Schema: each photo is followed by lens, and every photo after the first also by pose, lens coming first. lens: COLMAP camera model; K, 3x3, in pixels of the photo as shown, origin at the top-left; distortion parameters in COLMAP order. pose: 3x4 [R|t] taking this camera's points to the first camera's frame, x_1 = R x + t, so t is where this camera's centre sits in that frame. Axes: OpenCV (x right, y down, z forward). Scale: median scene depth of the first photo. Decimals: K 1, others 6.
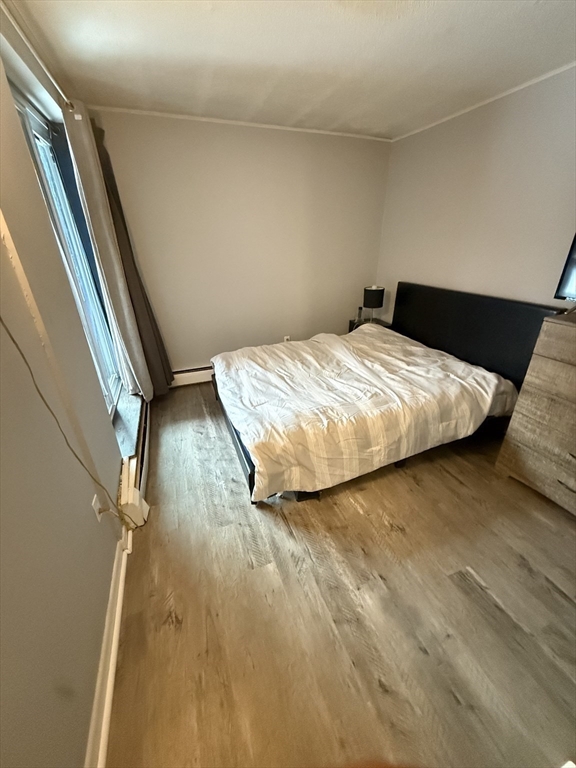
lens RADIAL K [[303.8, 0, 288.0], [0, 303.8, 384.0], [0, 0, 1]] dist [0.000548, -0.000279]
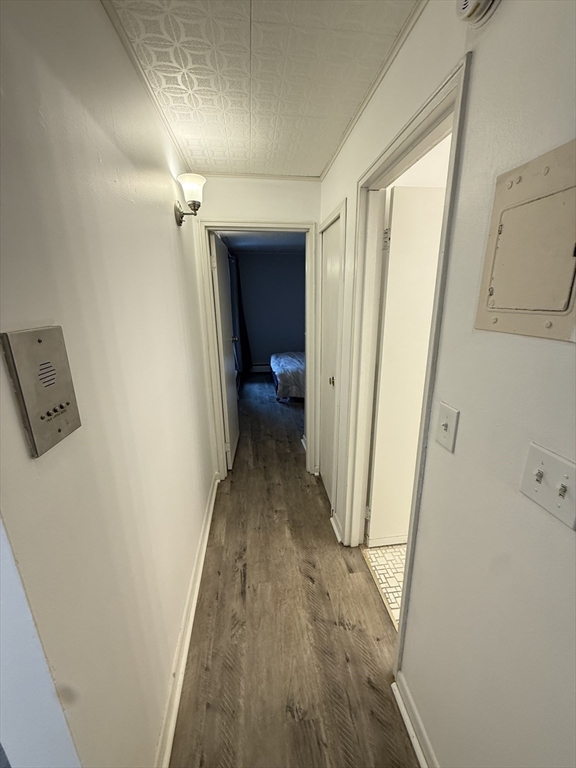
lens RADIAL K [[303.8, 0, 288.0], [0, 303.8, 384.0], [0, 0, 1]] dist [0.000548, -0.000279]
pose [[0.969208, 0.123765, -0.212879, 0.508957], [-0.160315, 0.973346, -0.164002, 0.664647], [0.186908, 0.193080, 0.963216, -1.505991]]
